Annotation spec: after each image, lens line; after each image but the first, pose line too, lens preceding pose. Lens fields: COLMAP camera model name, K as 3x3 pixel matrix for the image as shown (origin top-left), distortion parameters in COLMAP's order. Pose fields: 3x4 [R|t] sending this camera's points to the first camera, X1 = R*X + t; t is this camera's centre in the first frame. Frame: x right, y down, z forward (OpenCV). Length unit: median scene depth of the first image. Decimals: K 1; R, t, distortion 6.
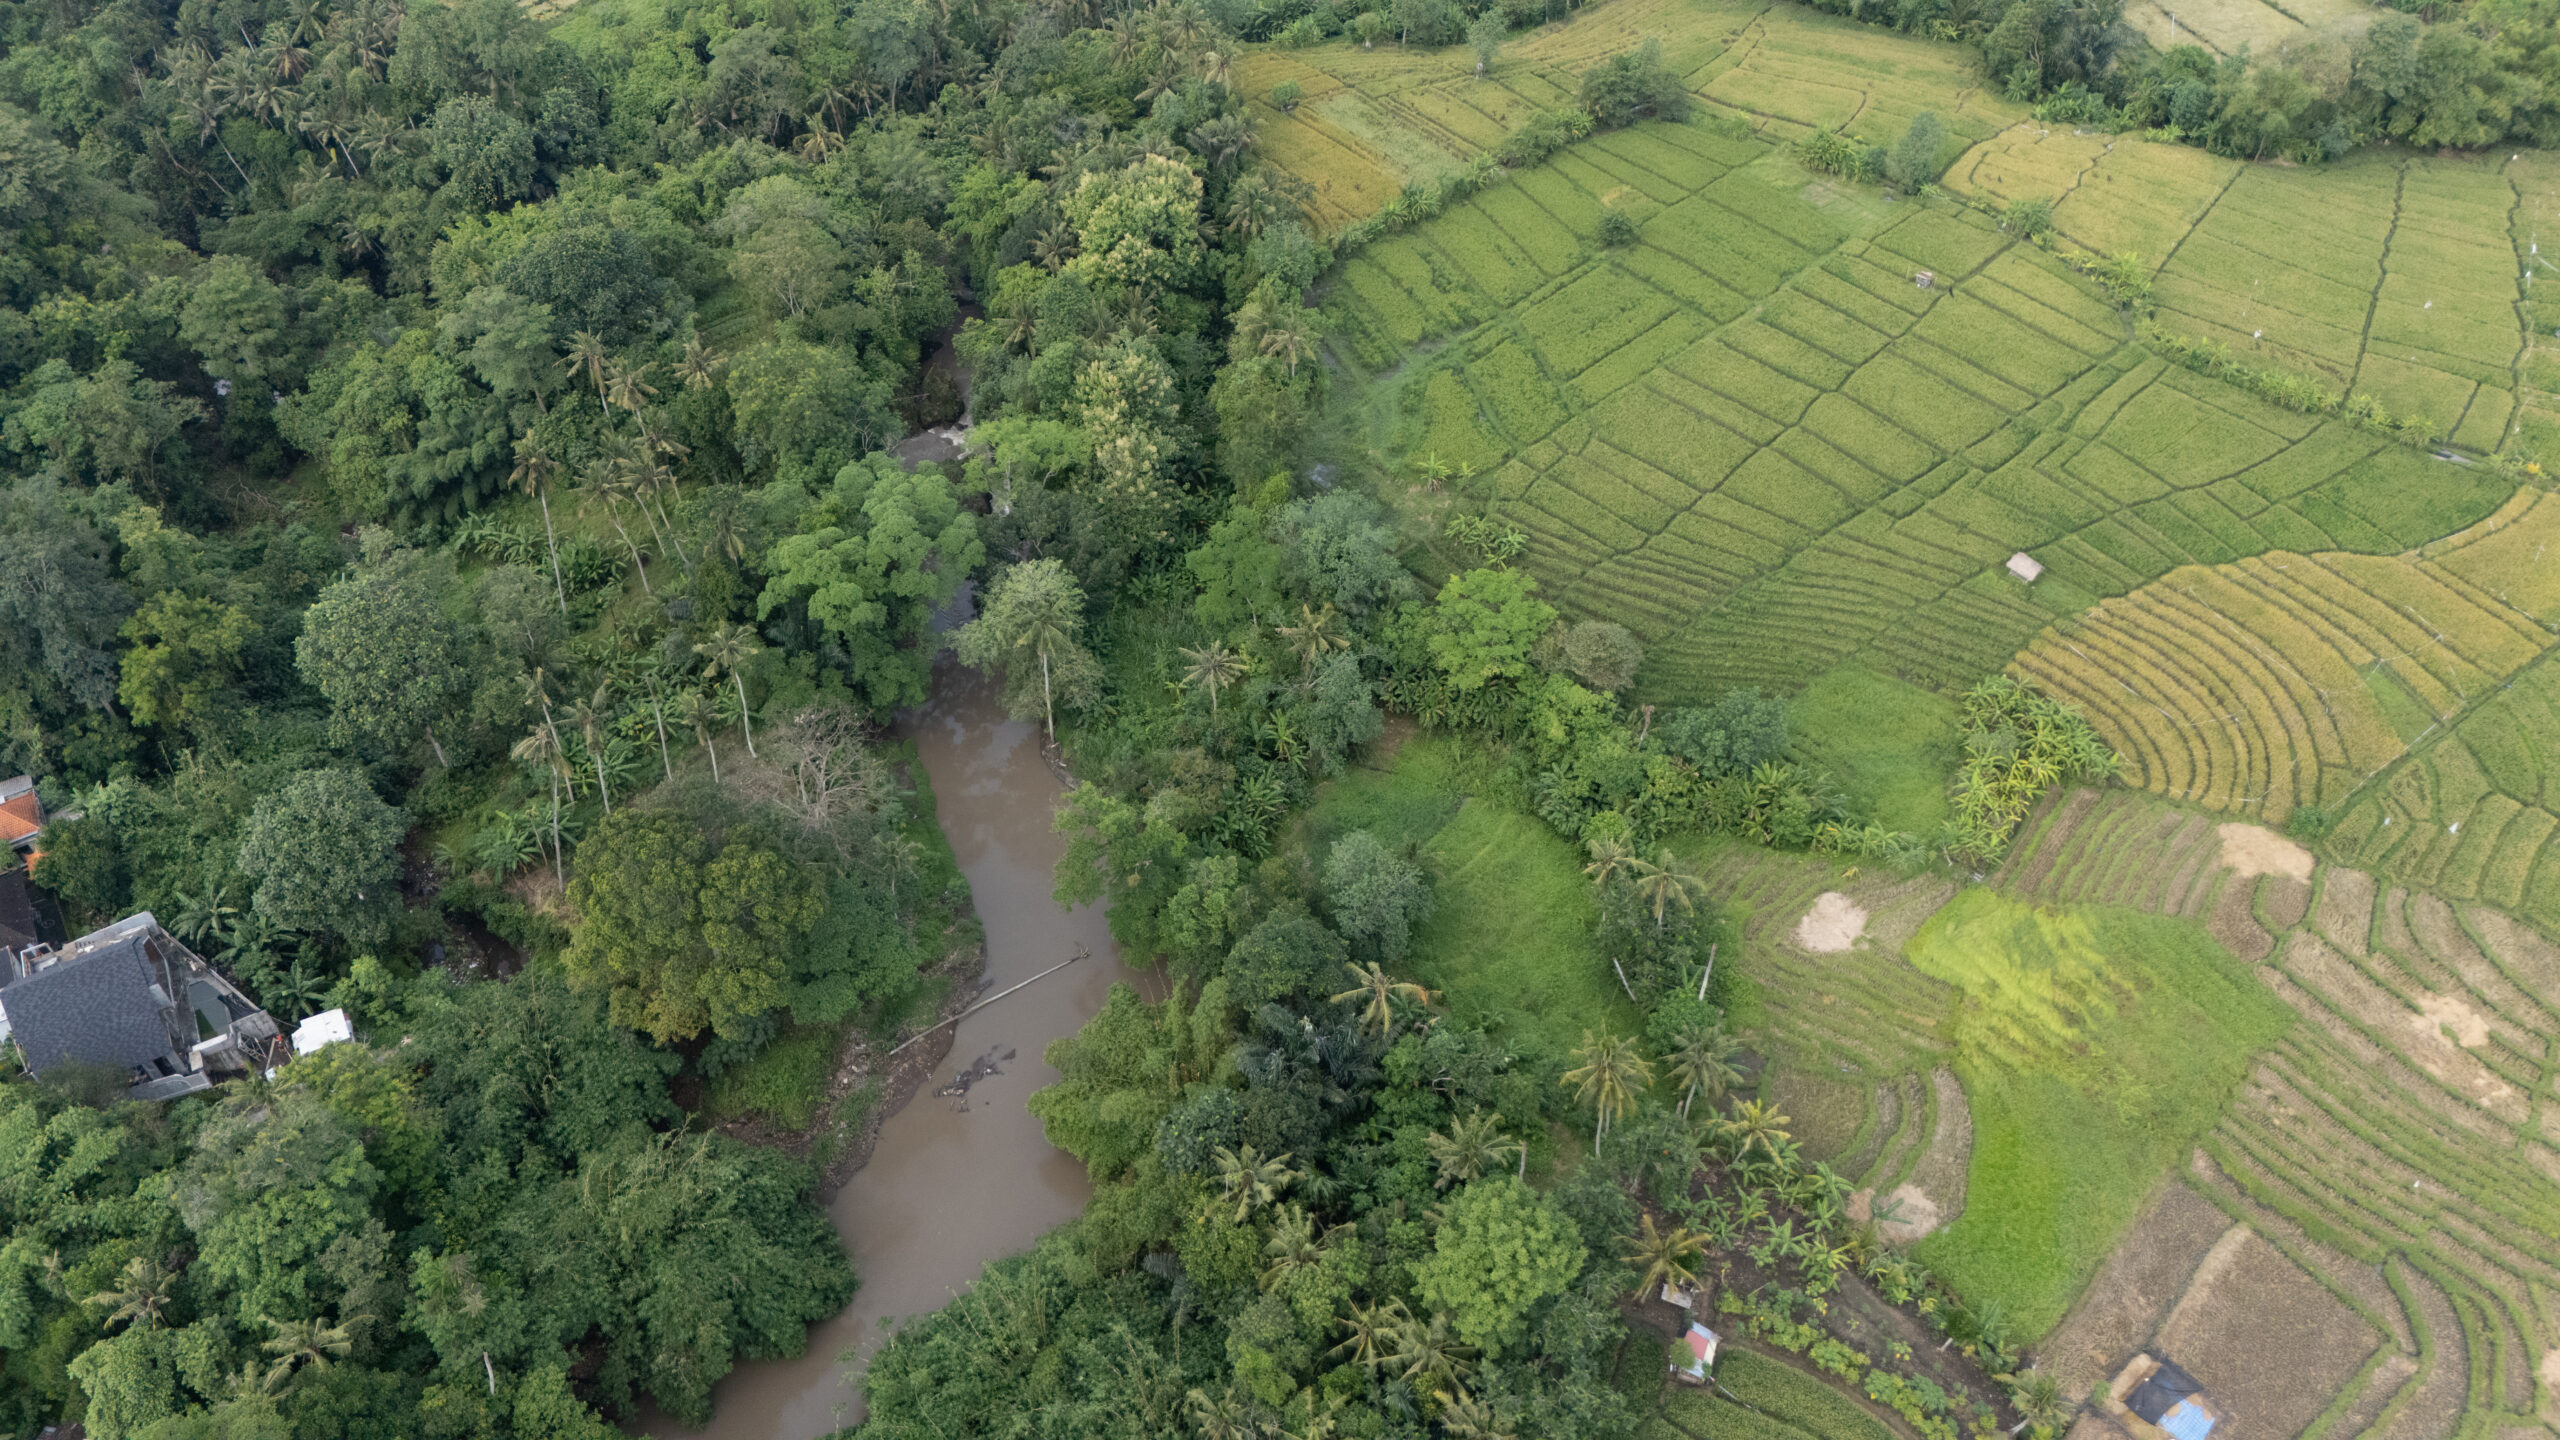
lens RADIAL K [[1882.8, 0, 1280.0], [0, 1882.8, 720.0], [0, 0, 1]] dist [0.080643, -0.071959]
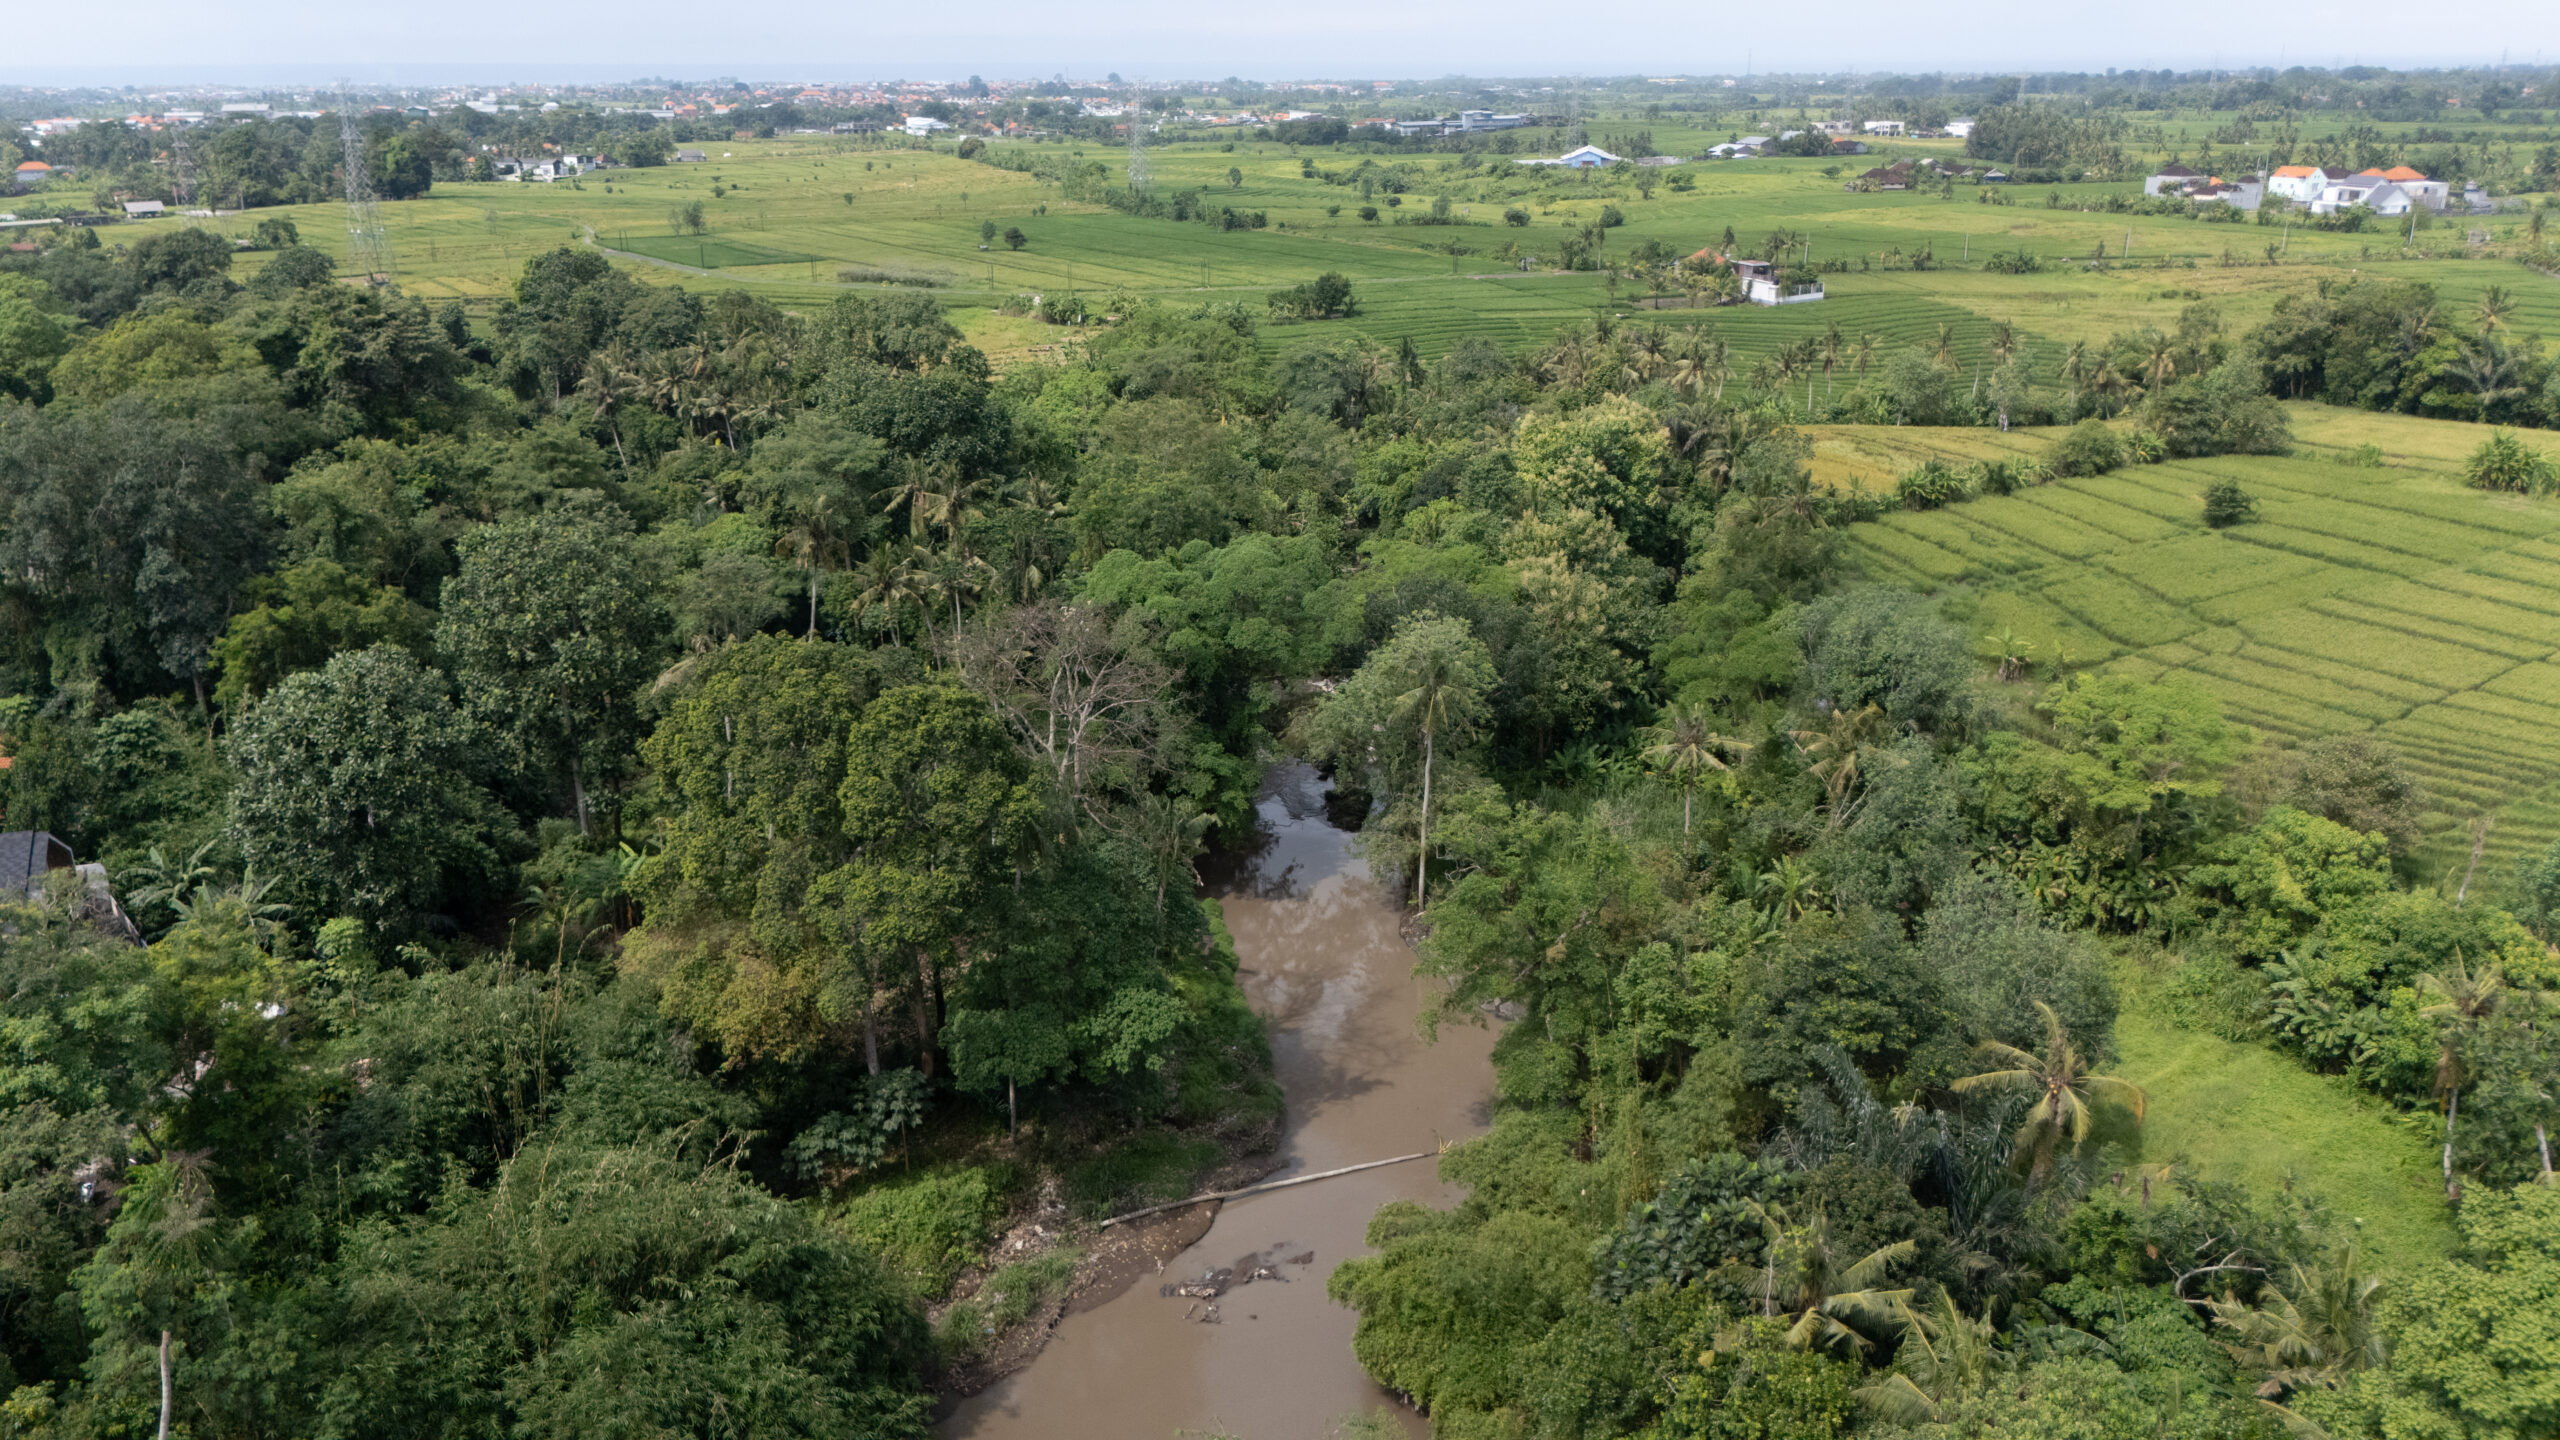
lens RADIAL K [[1882.8, 0, 1280.0], [0, 1882.8, 720.0], [0, 0, 1]] dist [0.080643, -0.071959]
pose [[0.978068, 0.069653, -0.196293, -0.047241], [-0.148690, 0.893447, -0.423844, 0.259593], [0.145855, 0.443735, 0.884209, 0.404248]]
